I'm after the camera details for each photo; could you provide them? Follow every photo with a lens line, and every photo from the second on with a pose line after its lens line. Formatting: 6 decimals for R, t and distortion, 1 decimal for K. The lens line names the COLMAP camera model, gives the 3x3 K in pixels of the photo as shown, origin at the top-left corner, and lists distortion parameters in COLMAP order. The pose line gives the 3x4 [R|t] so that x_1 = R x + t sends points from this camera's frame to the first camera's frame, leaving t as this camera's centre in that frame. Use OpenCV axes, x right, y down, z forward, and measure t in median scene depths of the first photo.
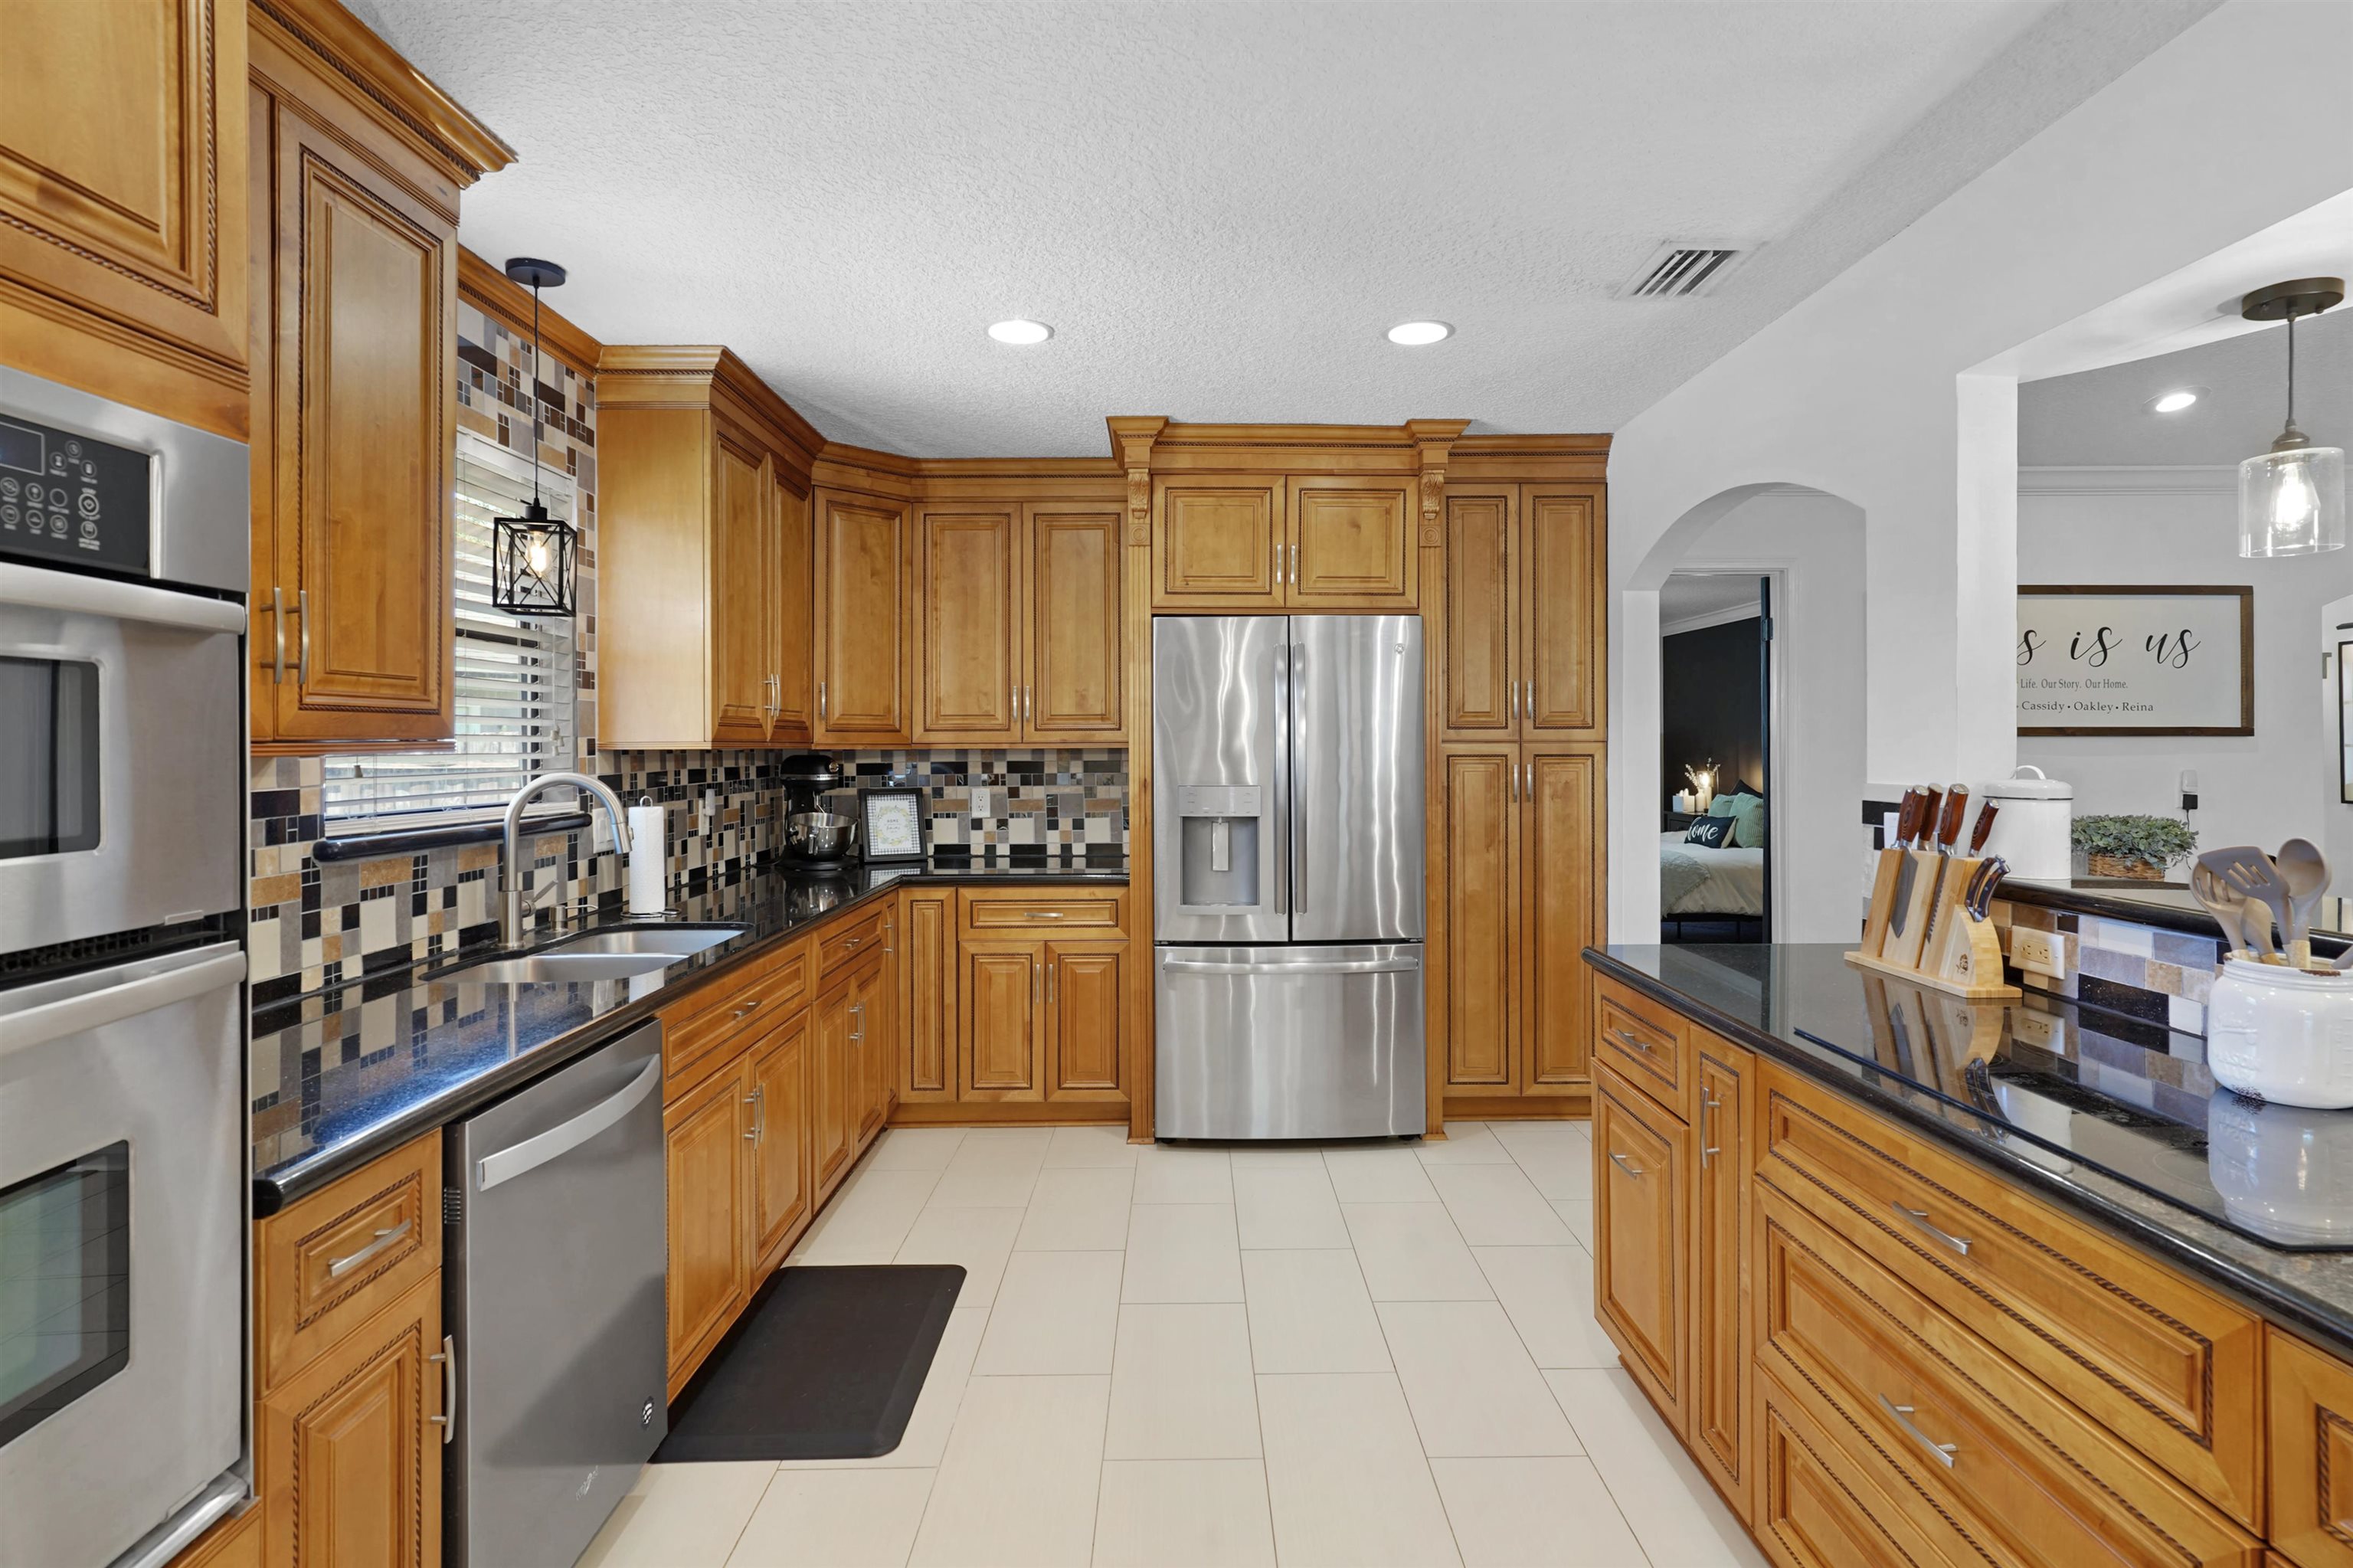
lens RADIAL K [[1159.9, 0, 1176.7], [0, 1159.9, 745.3], [0, 0, 1]] dist [0.000067, 0.000840]
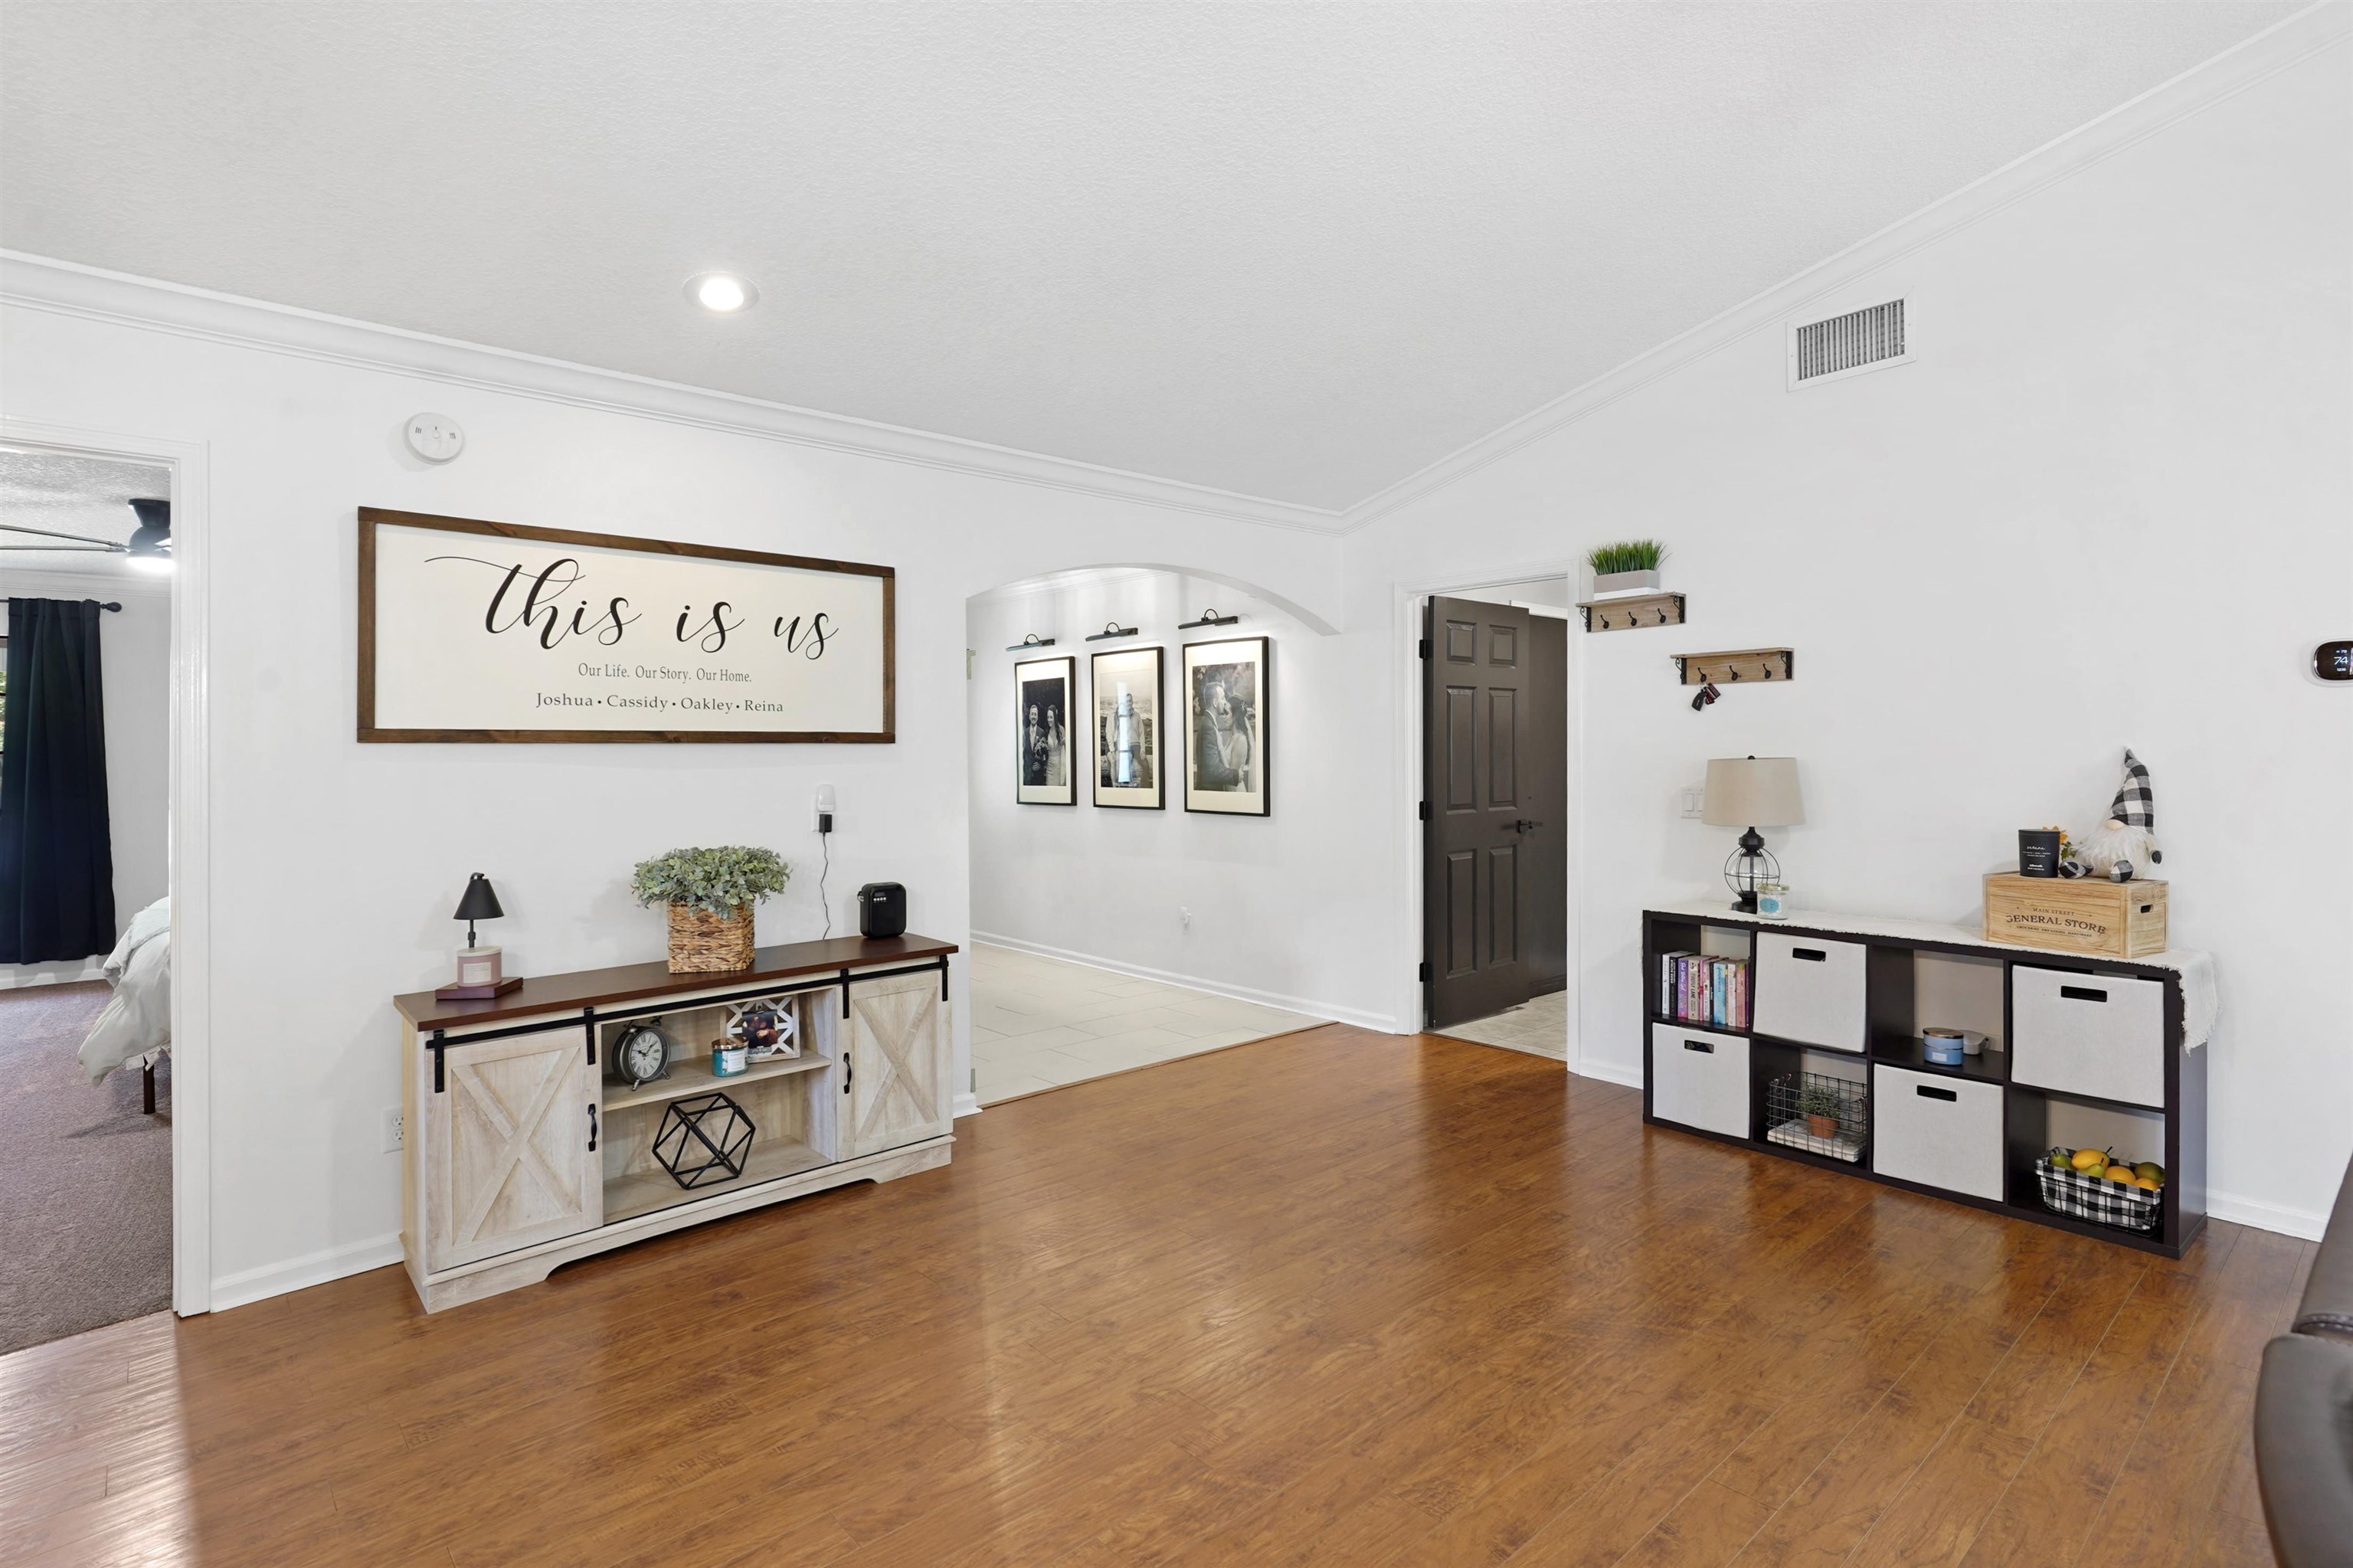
lens RADIAL K [[1146.7, 0, 1193.9], [0, 1146.7, 739.8], [0, 0, 1]] dist [-0.003687, 0.000074]
pose [[0.747806, 0.003306, 0.663910, 0.632661], [0.002245, 0.999969, -0.007507, -0.004442], [-0.663914, 0.007104, 0.747775, 0.266051]]
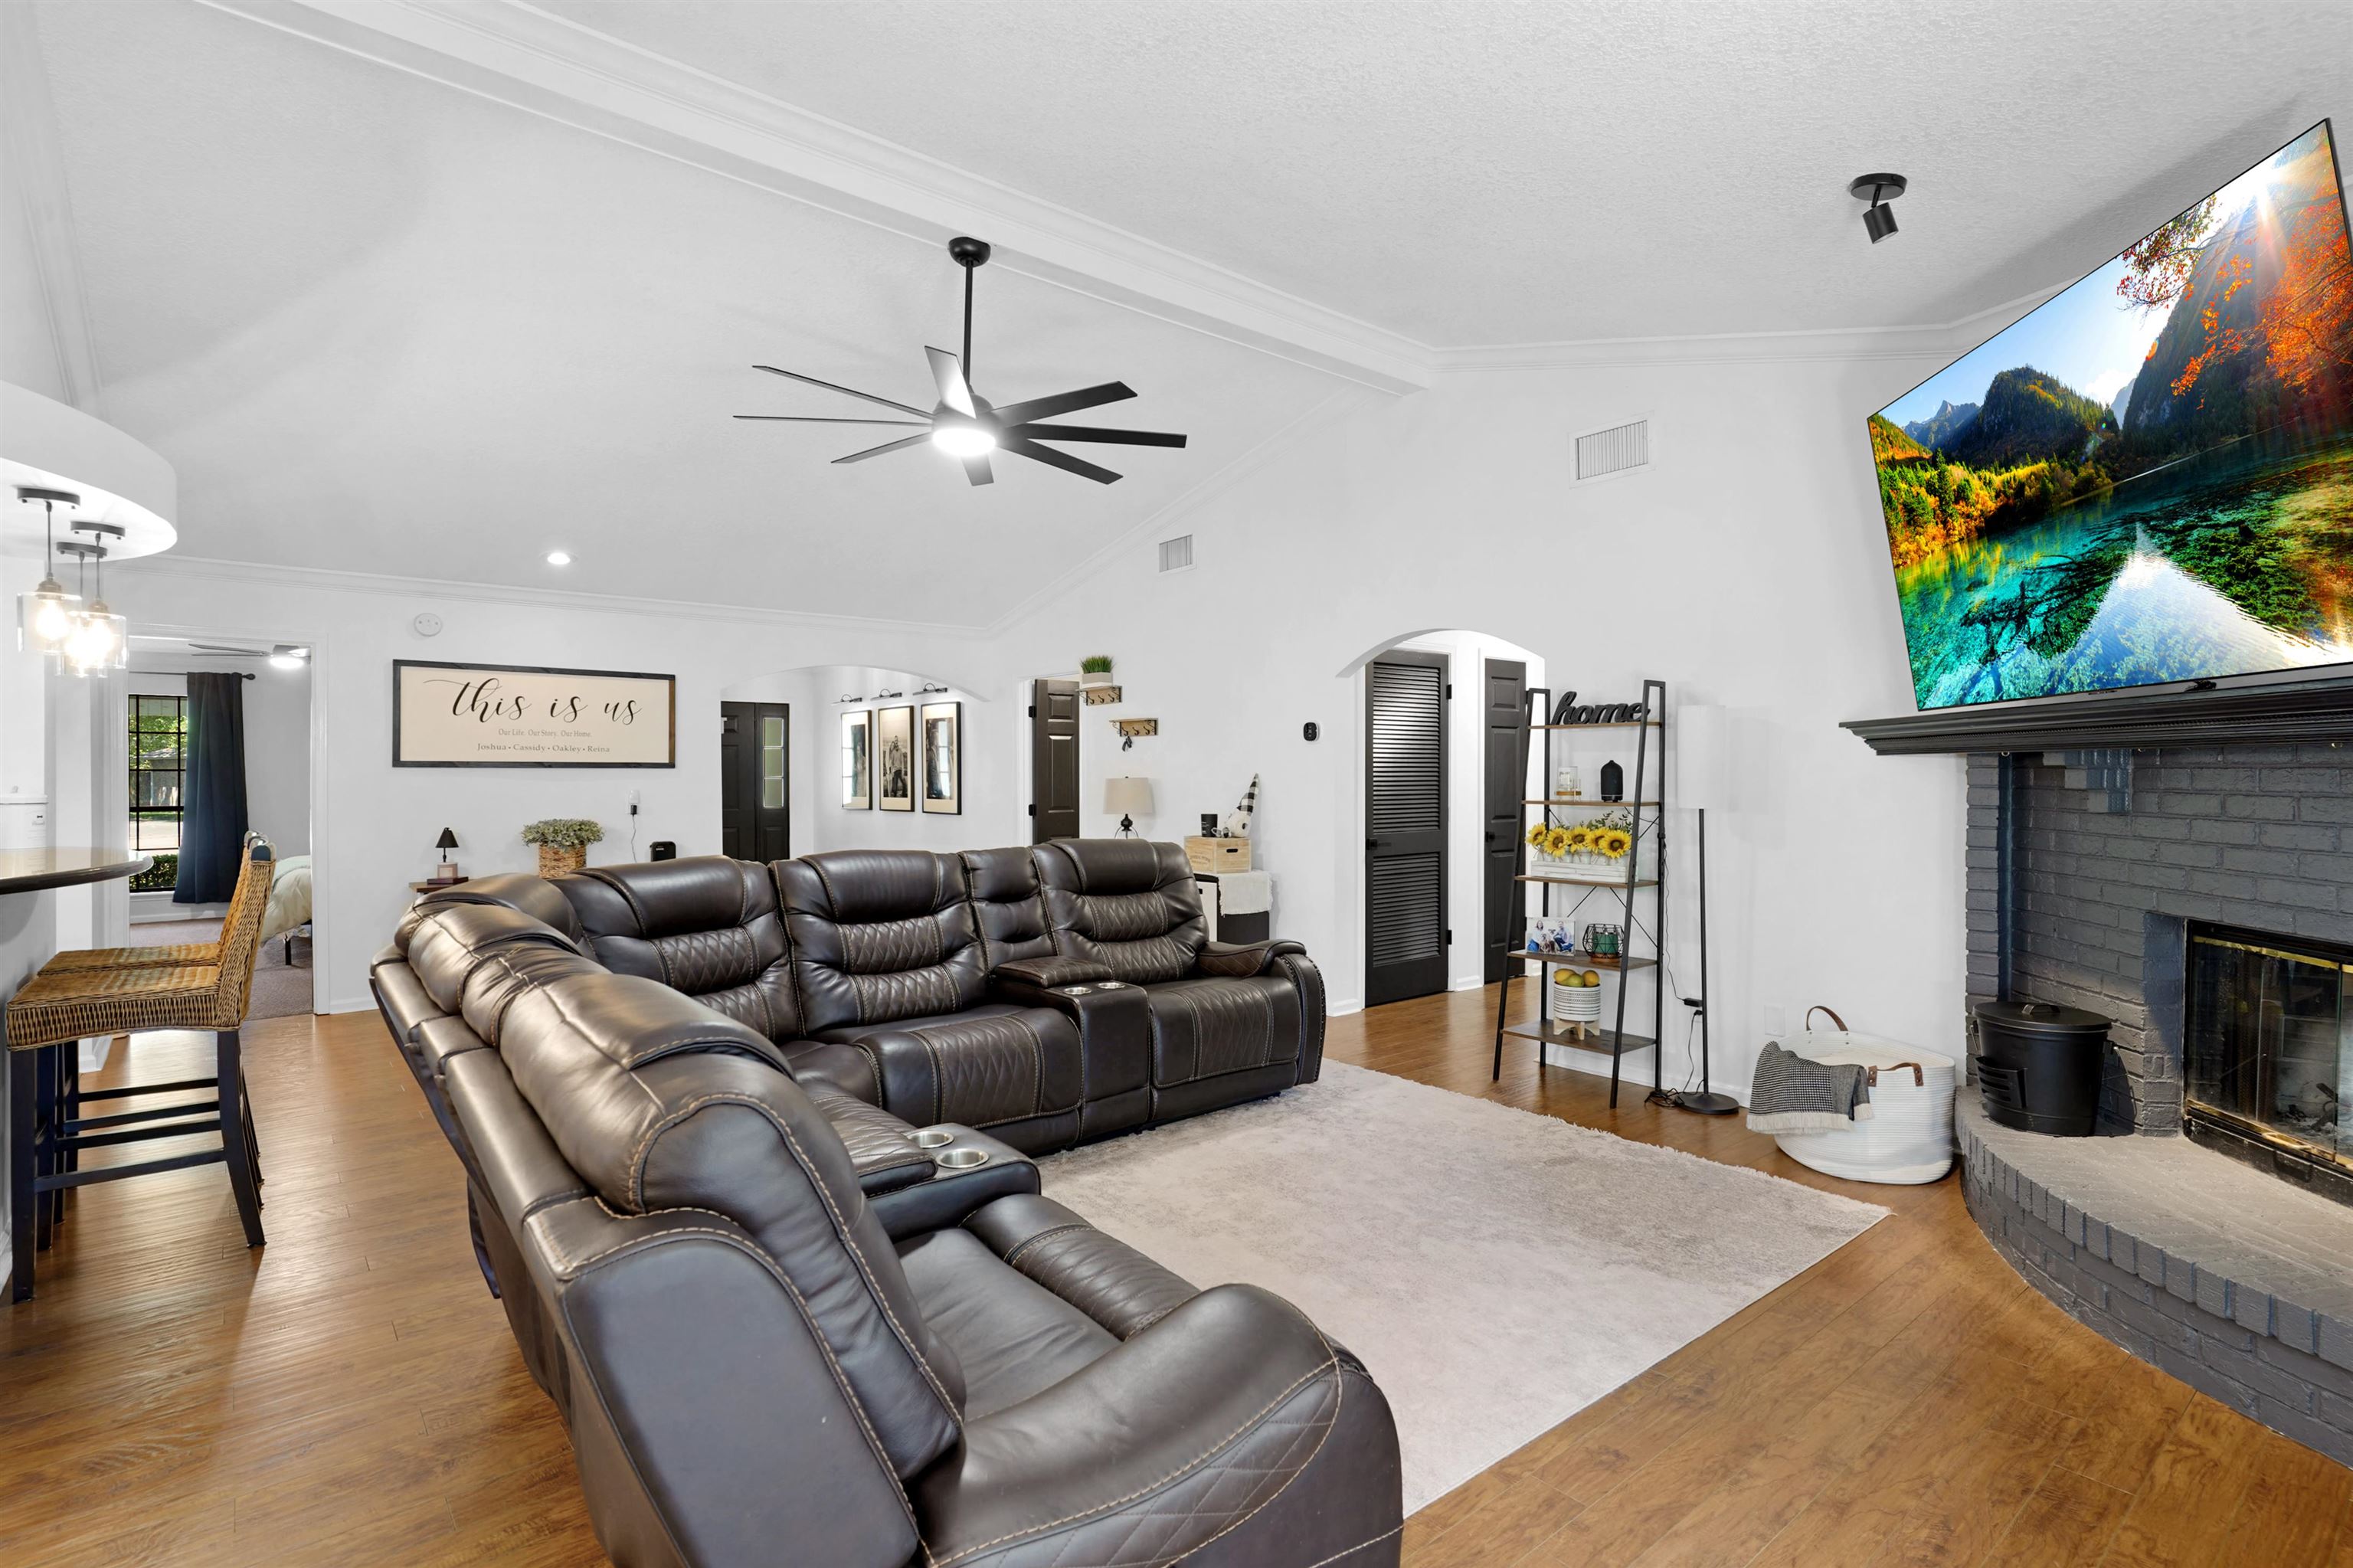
lens RADIAL K [[1141.3, 0, 1188.4], [0, 1141.3, 765.5], [0, 0, 1]] dist [0.001843, -0.000002]
pose [[0.776192, 0.004455, 0.630481, 0.574580], [-0.001230, 0.999984, -0.005551, -0.004730], [-0.630496, 0.003533, 0.776185, -0.799144]]
